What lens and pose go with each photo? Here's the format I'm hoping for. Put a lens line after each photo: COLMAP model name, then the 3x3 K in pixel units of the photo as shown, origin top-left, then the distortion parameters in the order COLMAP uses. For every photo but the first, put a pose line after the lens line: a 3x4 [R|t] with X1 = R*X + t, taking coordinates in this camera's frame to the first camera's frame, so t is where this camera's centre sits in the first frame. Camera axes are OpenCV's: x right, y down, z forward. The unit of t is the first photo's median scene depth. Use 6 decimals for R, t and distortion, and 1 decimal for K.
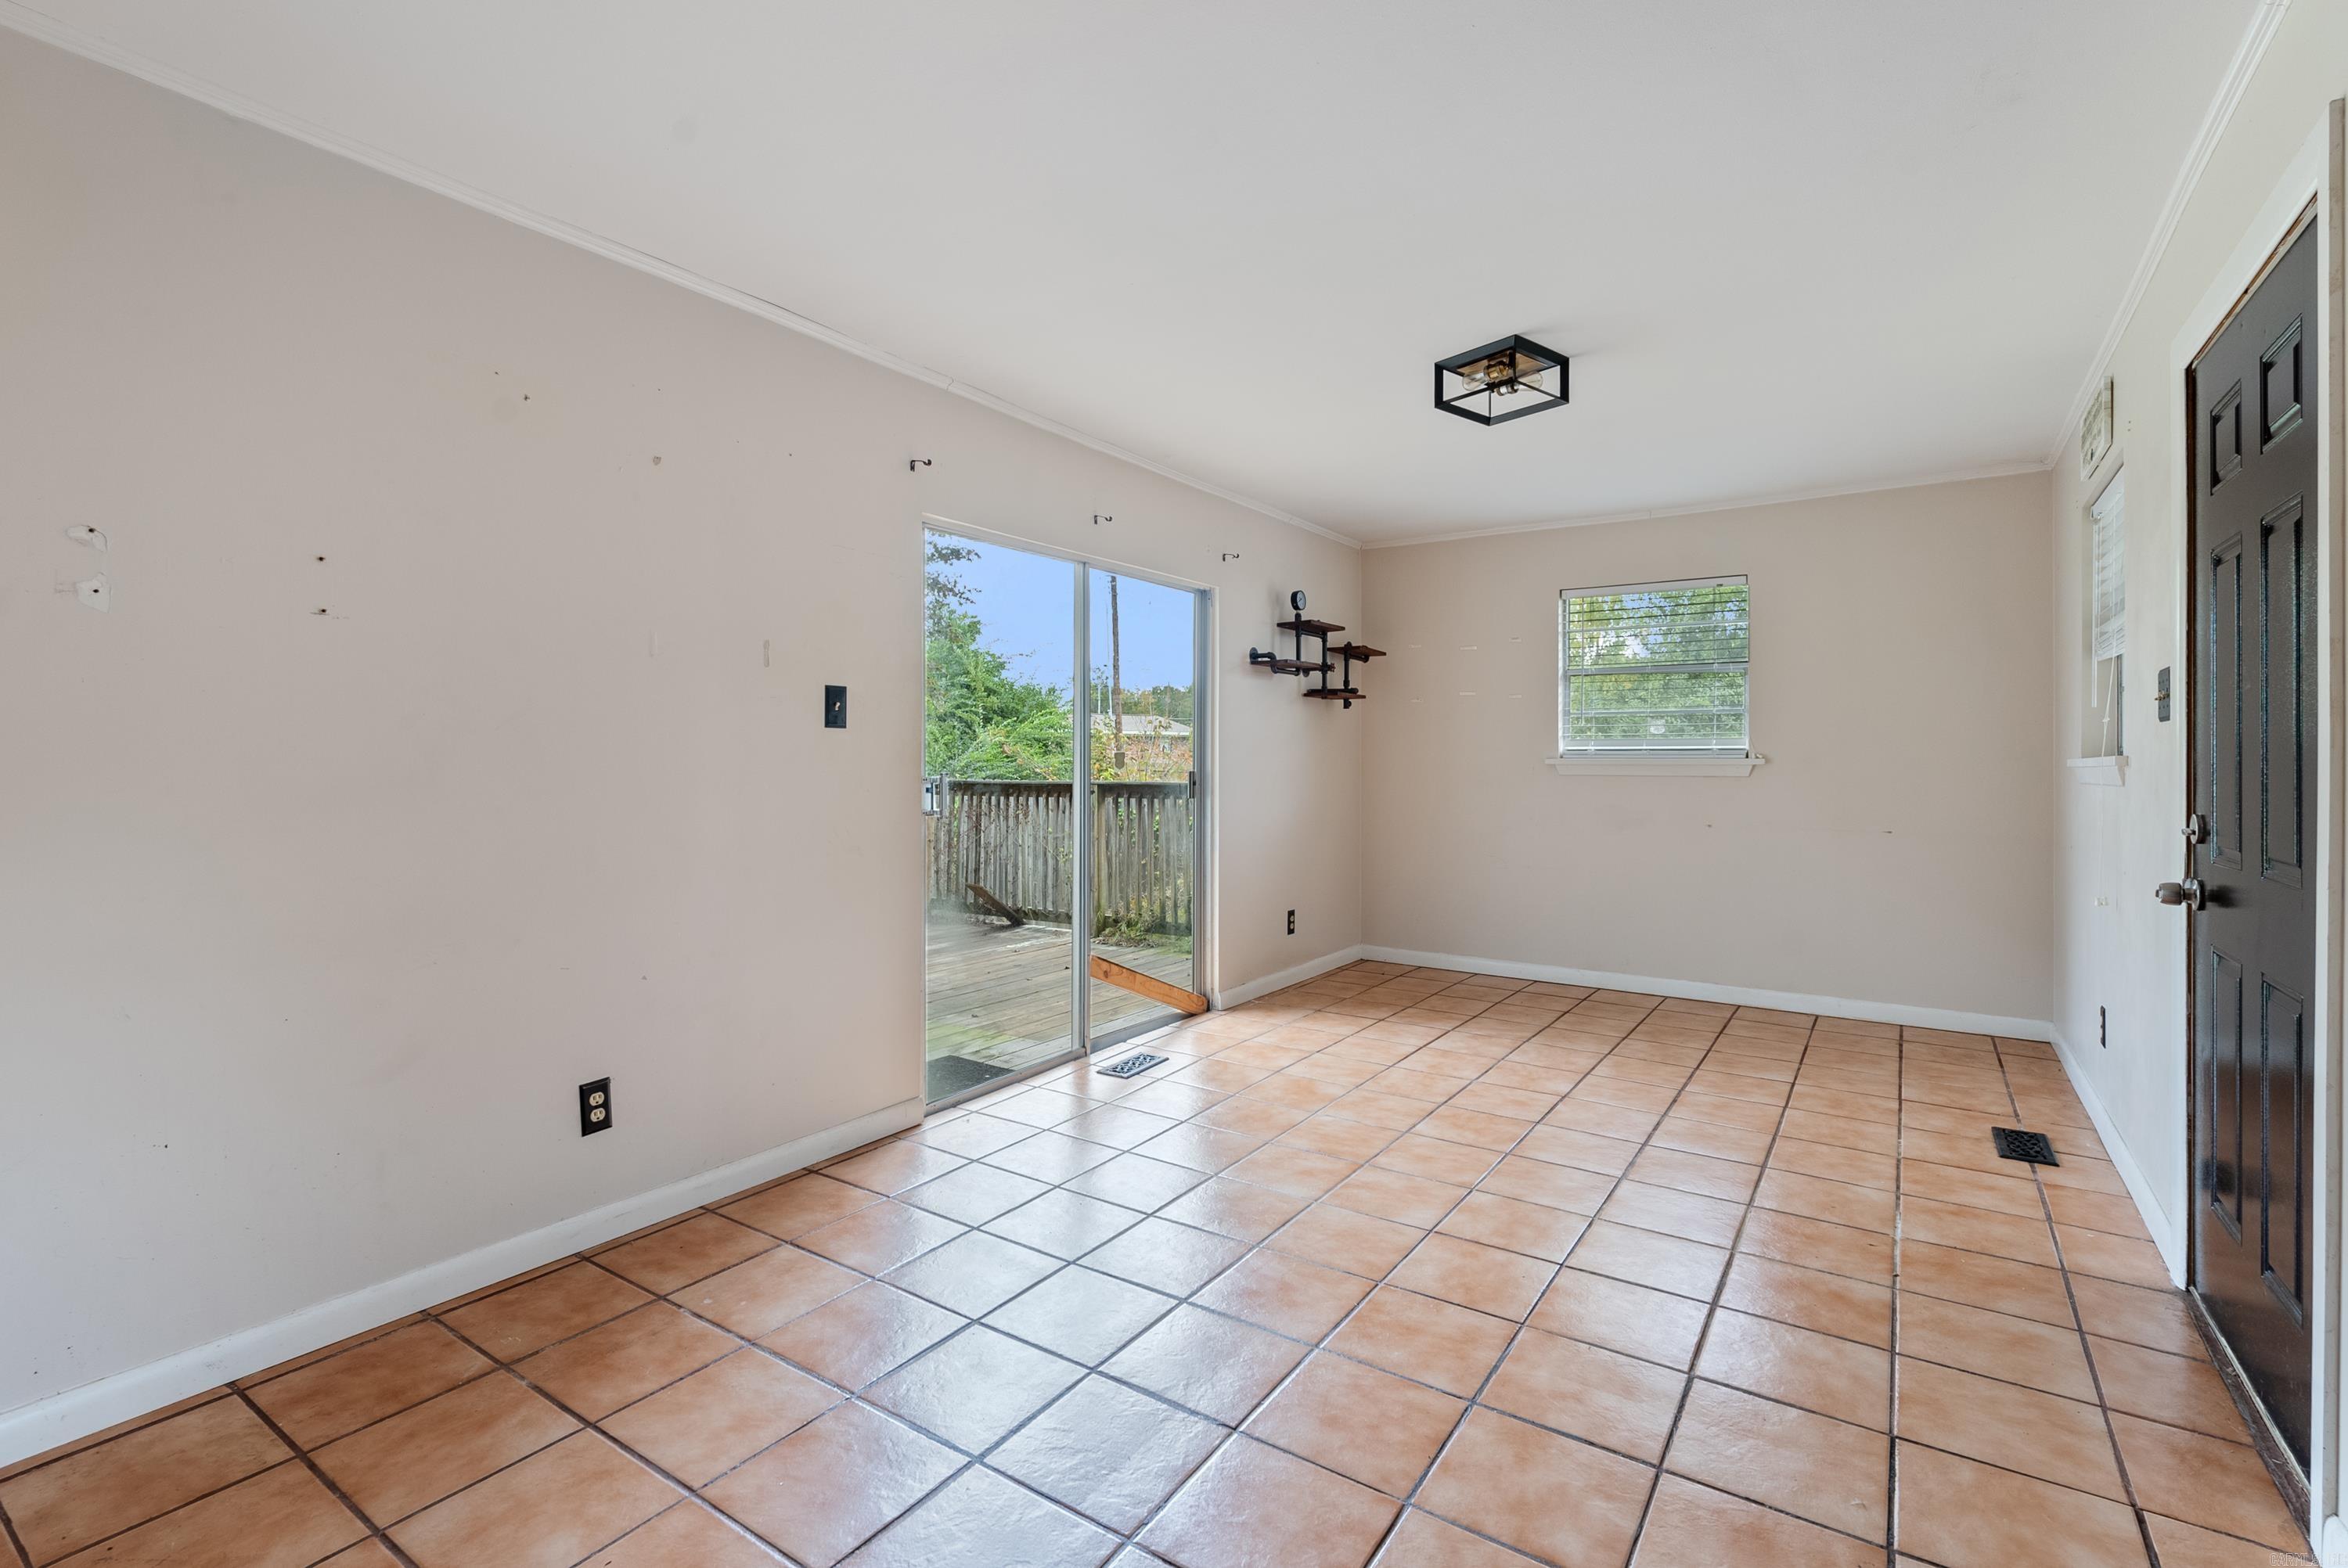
lens RADIAL K [[1039.1, 0, 1182.2], [0, 1039.1, 764.7], [0, 0, 1]] dist [-0.002215, 0.000949]
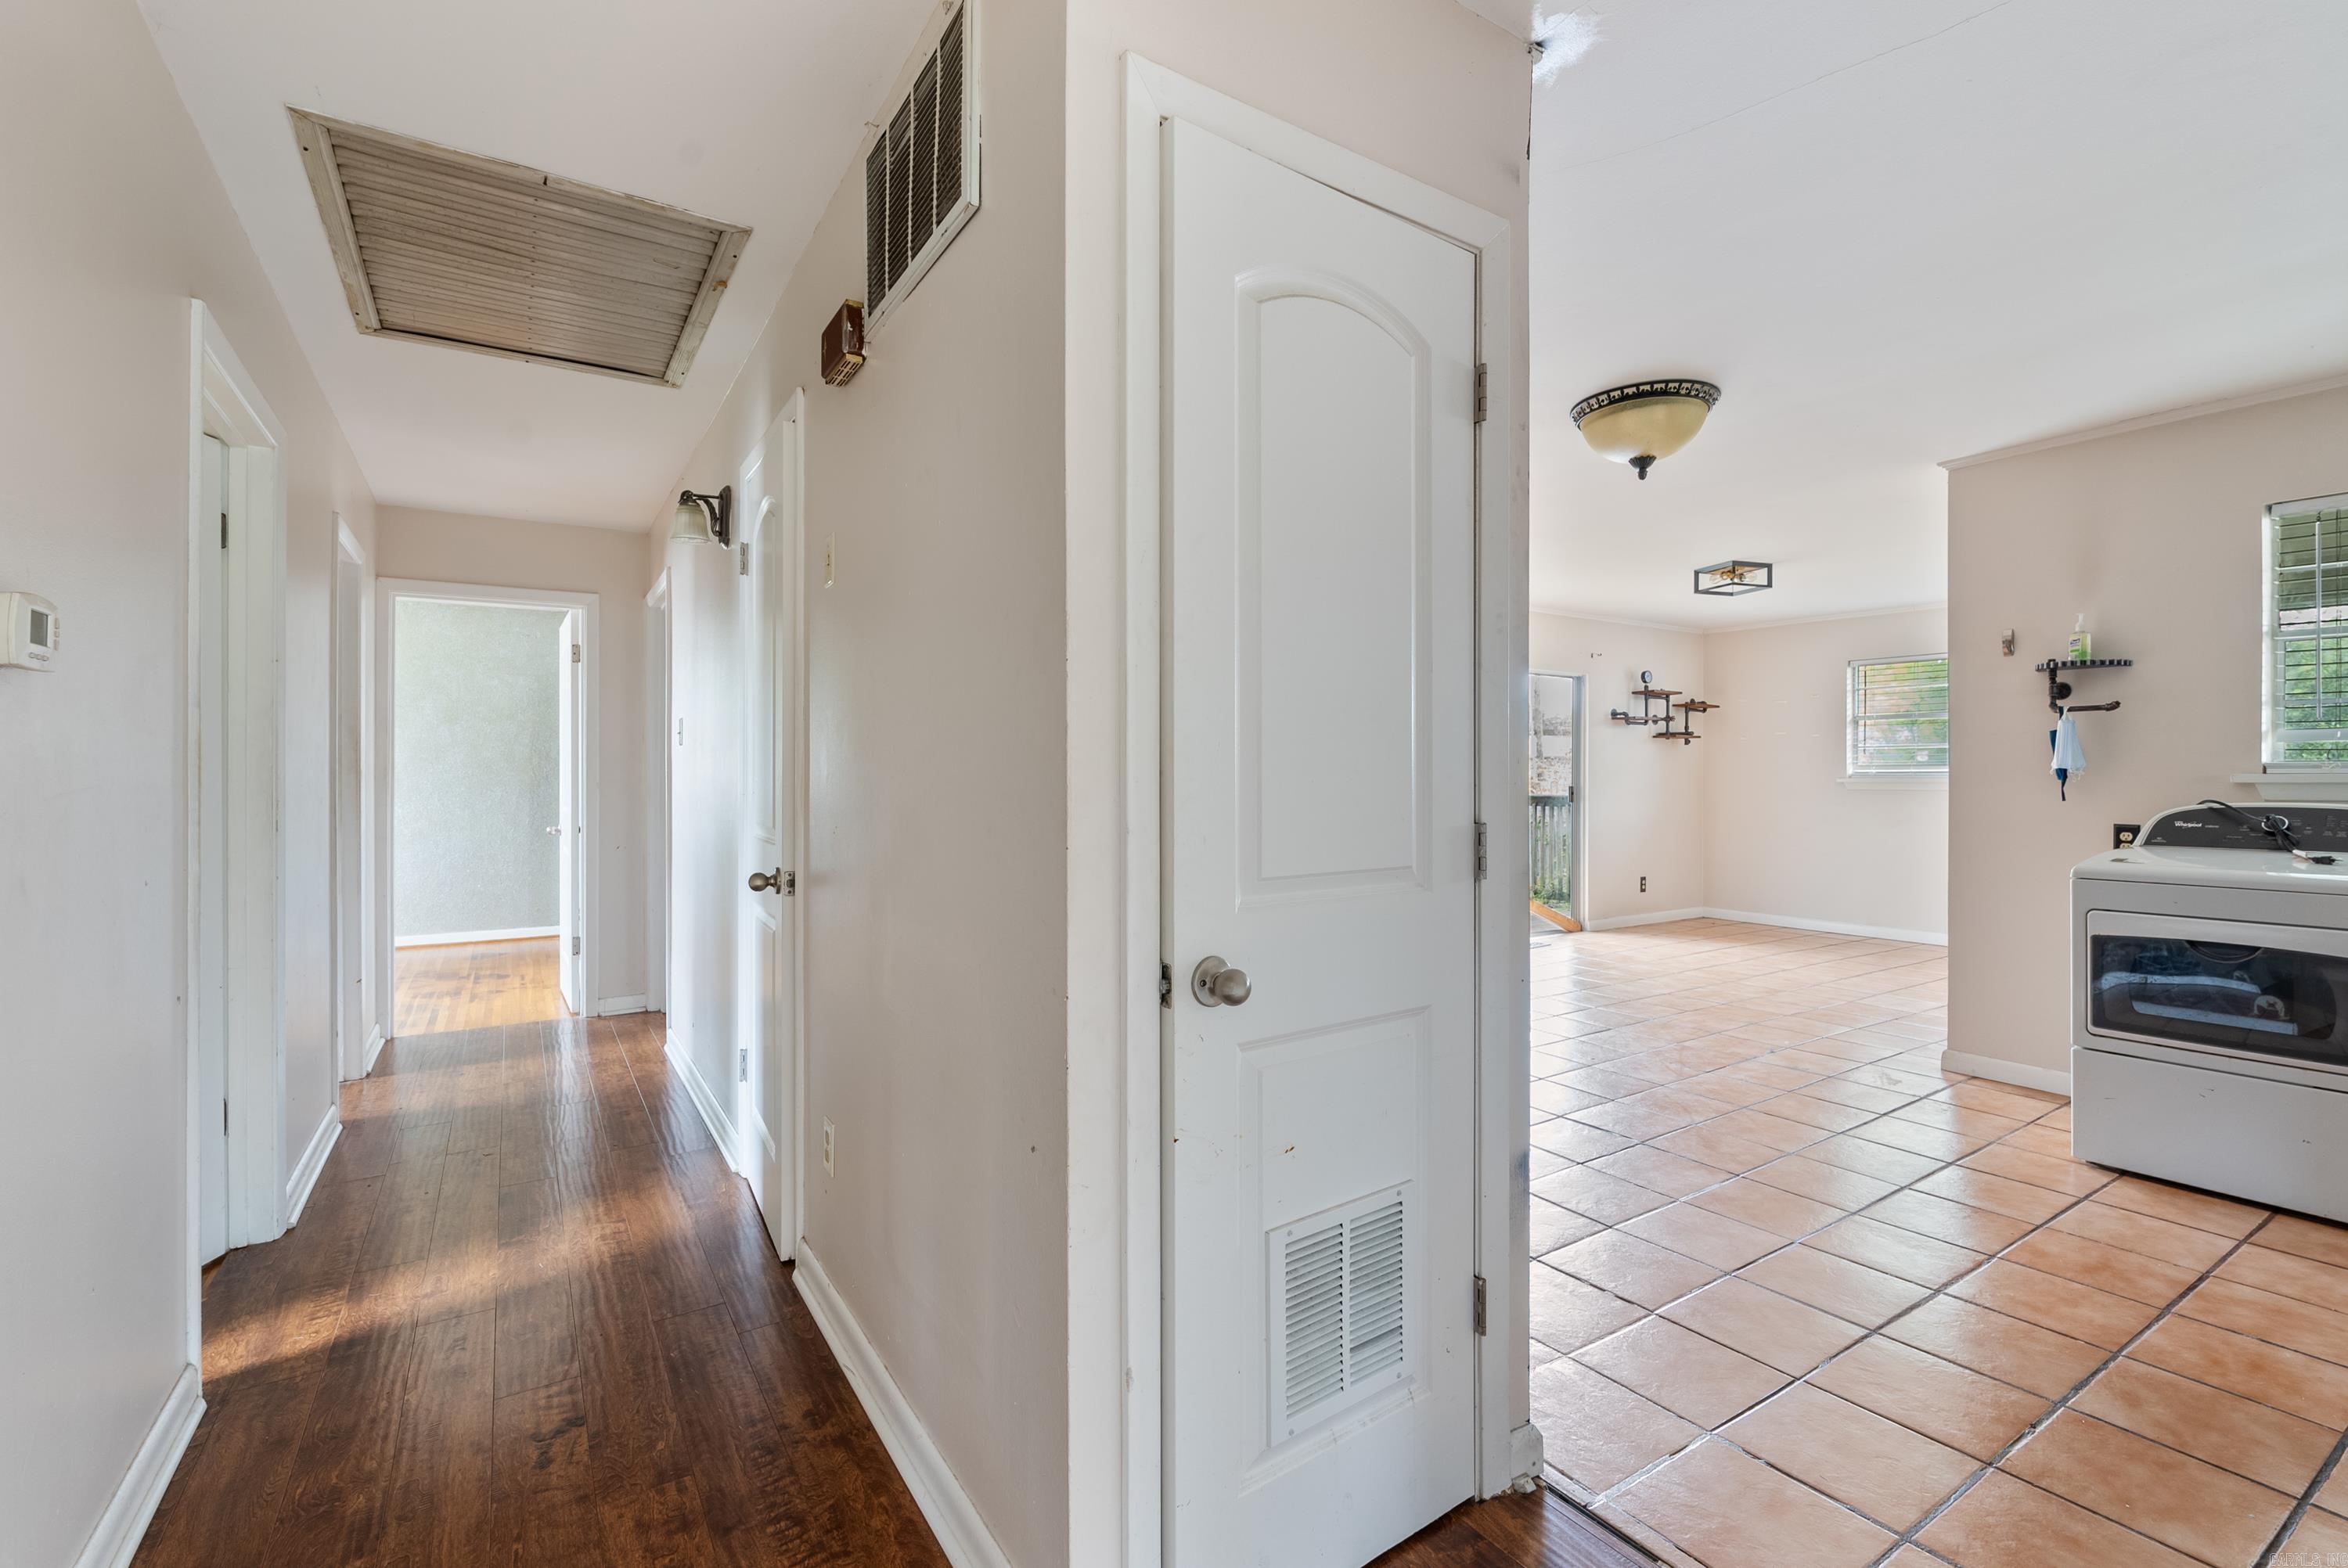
lens RADIAL K [[1039.1, 0, 1190.1], [0, 1039.1, 769.8], [0, 0, 1]] dist [-0.002215, 0.000949]
pose [[0.925463, -0.003905, -0.378818, 0.067464], [-0.001617, 0.999897, -0.014258, 0.003829], [0.378835, 0.013808, 0.925361, -0.686873]]
